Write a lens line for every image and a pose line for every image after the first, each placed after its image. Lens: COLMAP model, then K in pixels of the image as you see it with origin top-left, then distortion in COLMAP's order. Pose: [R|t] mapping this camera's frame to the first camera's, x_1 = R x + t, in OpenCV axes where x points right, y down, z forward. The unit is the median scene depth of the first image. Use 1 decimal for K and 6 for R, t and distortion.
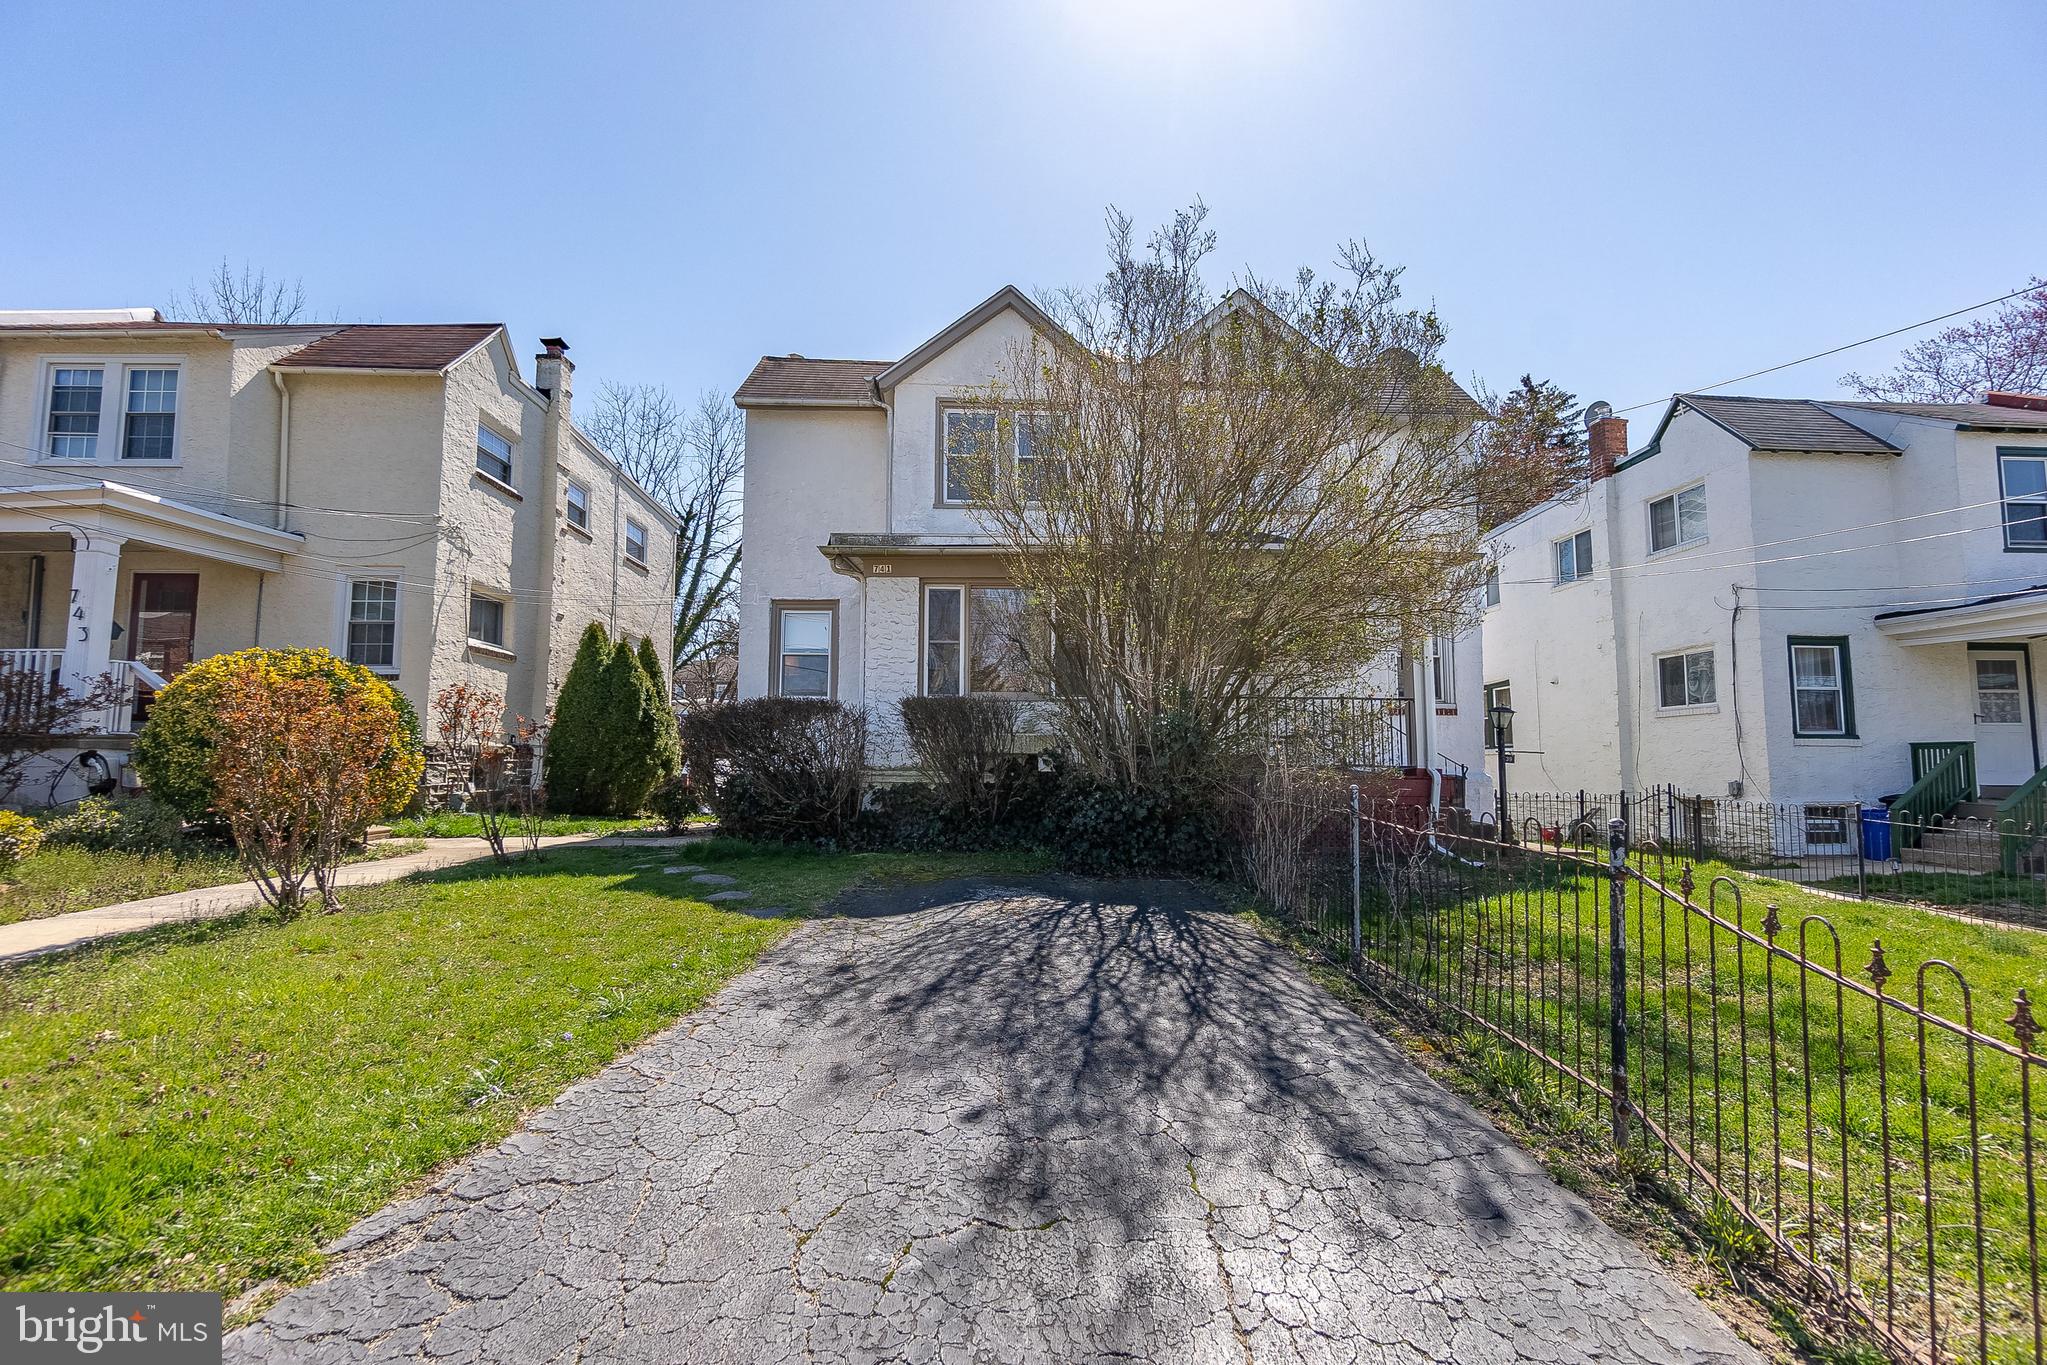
lens RADIAL K [[917.8, 0, 1036.1], [0, 917.8, 685.0], [0, 0, 1]] dist [-0.003553, 0.001846]
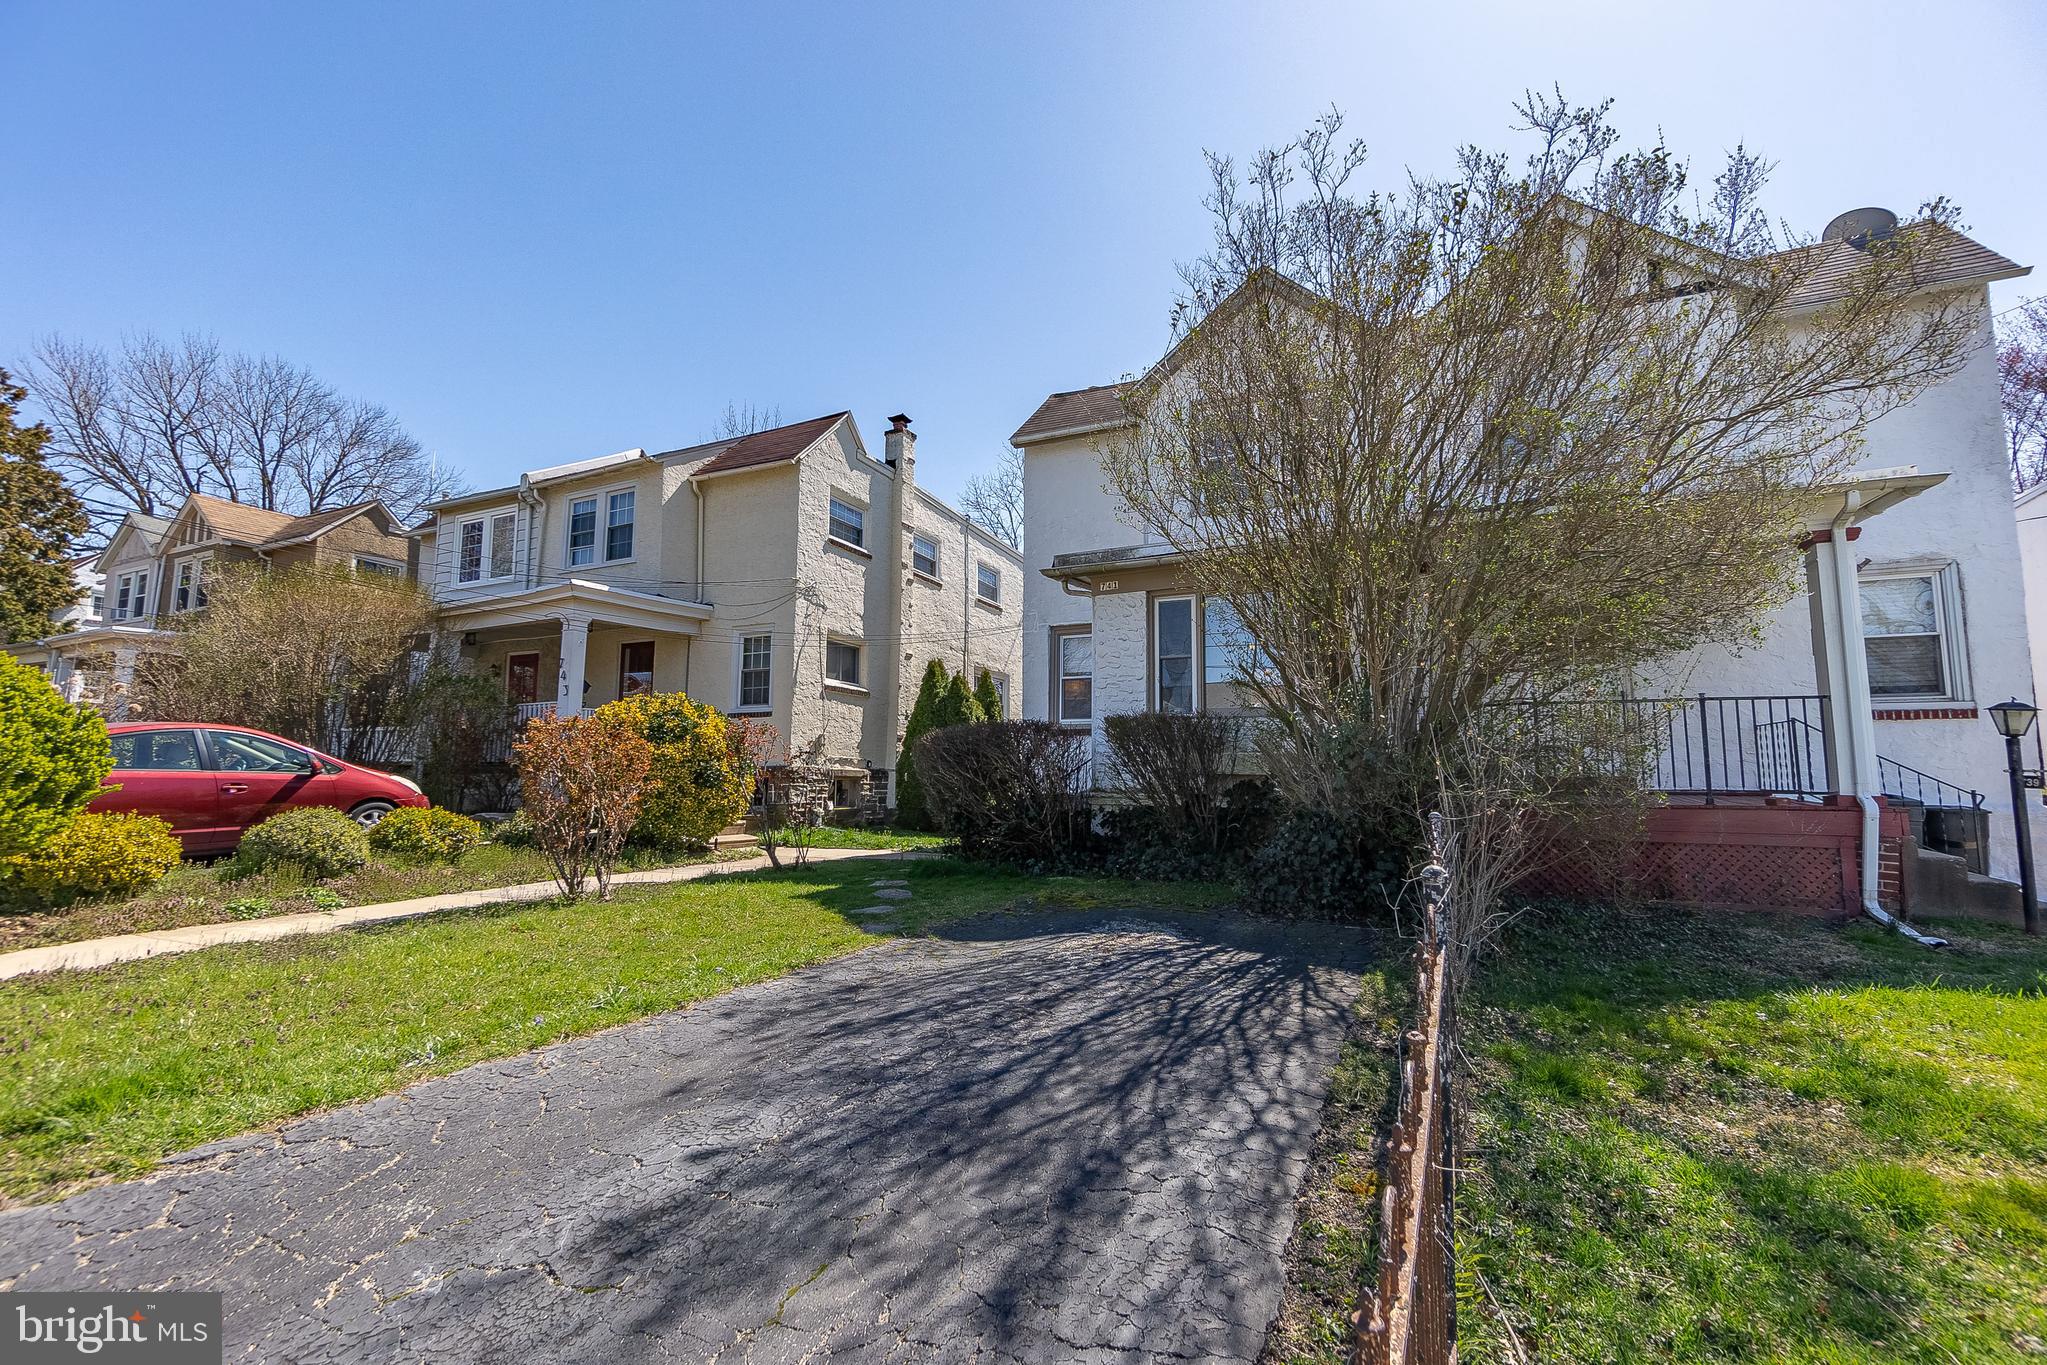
lens RADIAL K [[917.8, 0, 1022.3], [0, 917.8, 683.5], [0, 0, 1]] dist [-0.003553, 0.001846]
pose [[0.880655, -0.049728, -0.471142, 0.203282], [0.036177, 0.998631, -0.037782, 0.010851], [0.472376, 0.016228, 0.881248, 0.095736]]
